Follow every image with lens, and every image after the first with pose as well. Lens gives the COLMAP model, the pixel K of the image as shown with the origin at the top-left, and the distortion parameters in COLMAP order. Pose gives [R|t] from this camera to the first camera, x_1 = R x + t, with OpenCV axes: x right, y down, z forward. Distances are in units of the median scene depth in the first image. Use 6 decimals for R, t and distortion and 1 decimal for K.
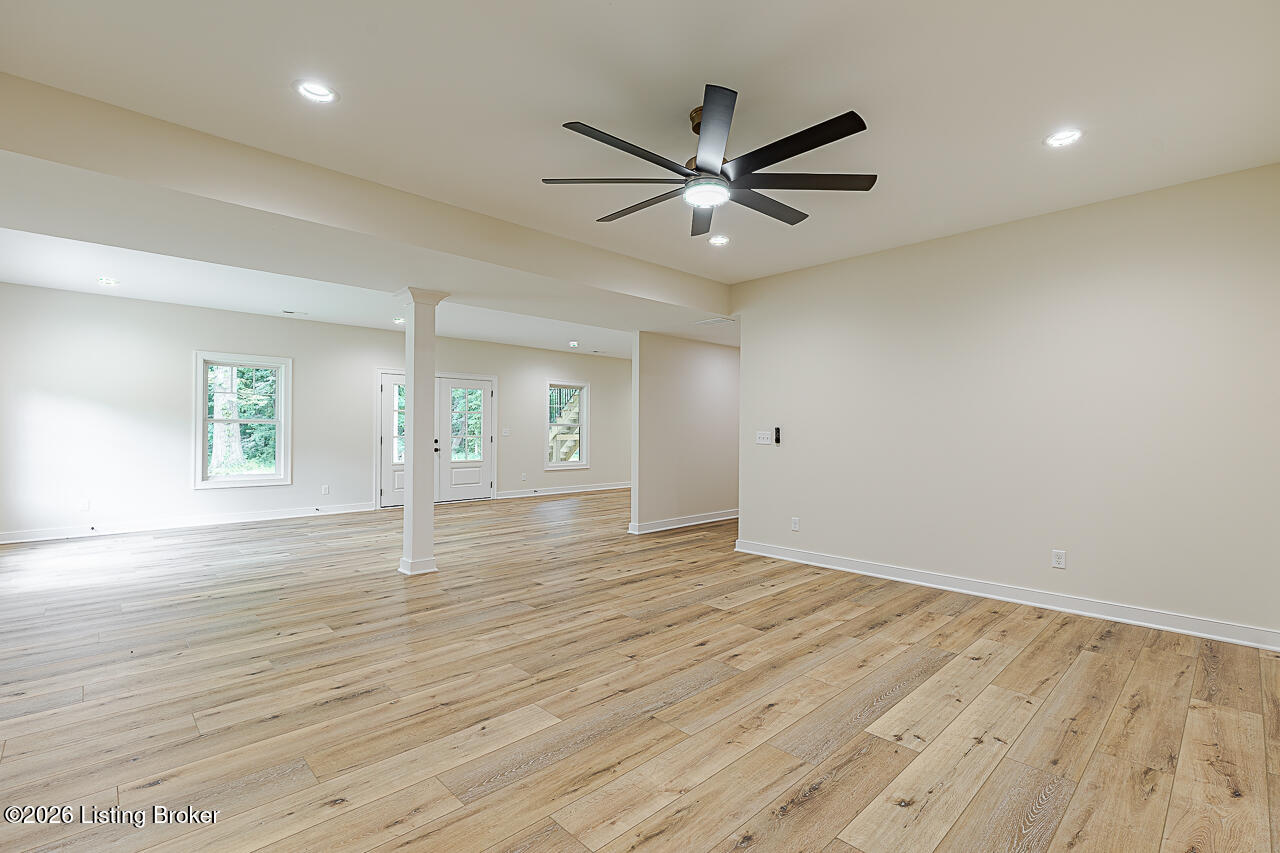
lens RADIAL K [[576.5, 0, 639.5], [0, 576.5, 429.1], [0, 0, 1]] dist [0.010622, -0.003138]
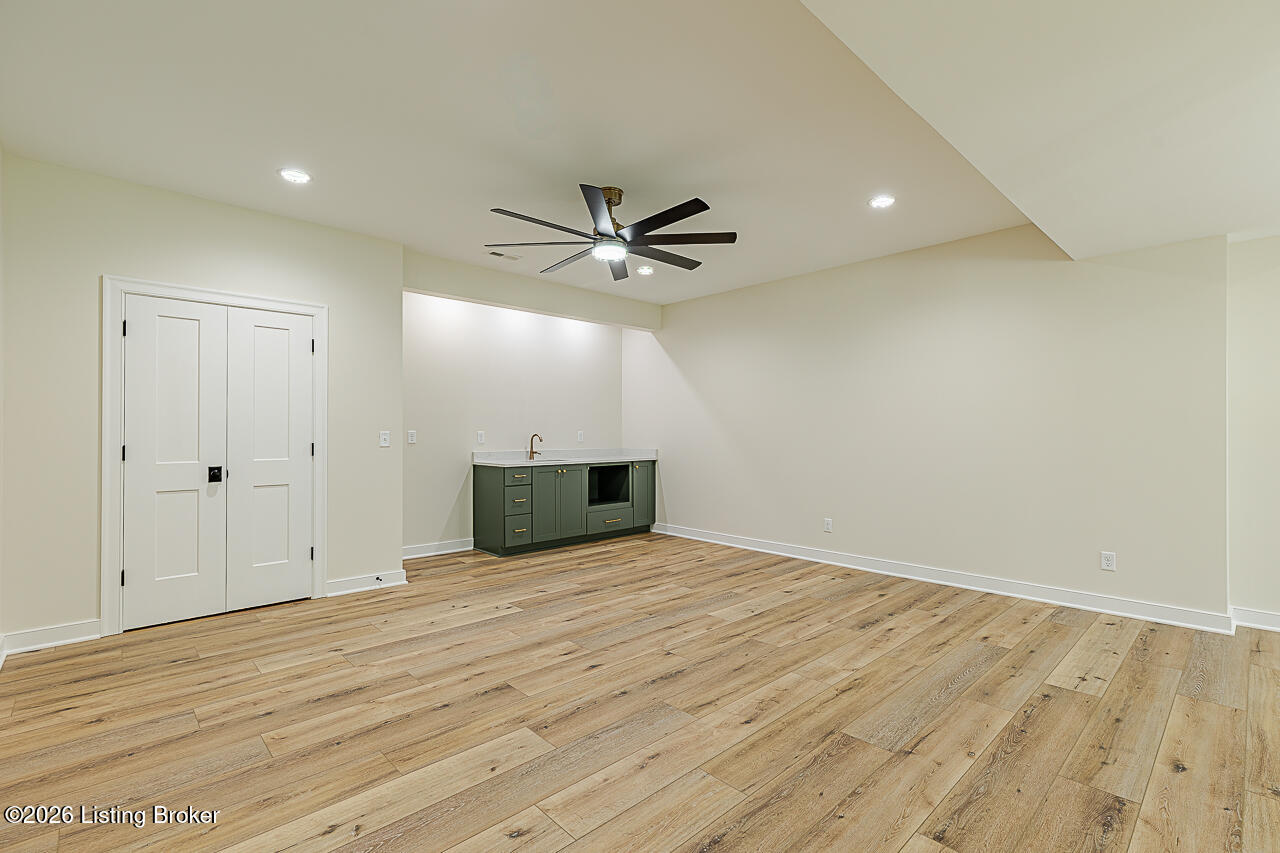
lens RADIAL K [[576.5, 0, 640.4], [0, 576.5, 427.9], [0, 0, 1]] dist [0.010622, -0.003138]
pose [[-0.999960, -0.003224, 0.008345, 0.029106], [-0.003305, 0.999948, -0.009651, 0.005935], [-0.008313, -0.009678, -0.999919, 1.987105]]
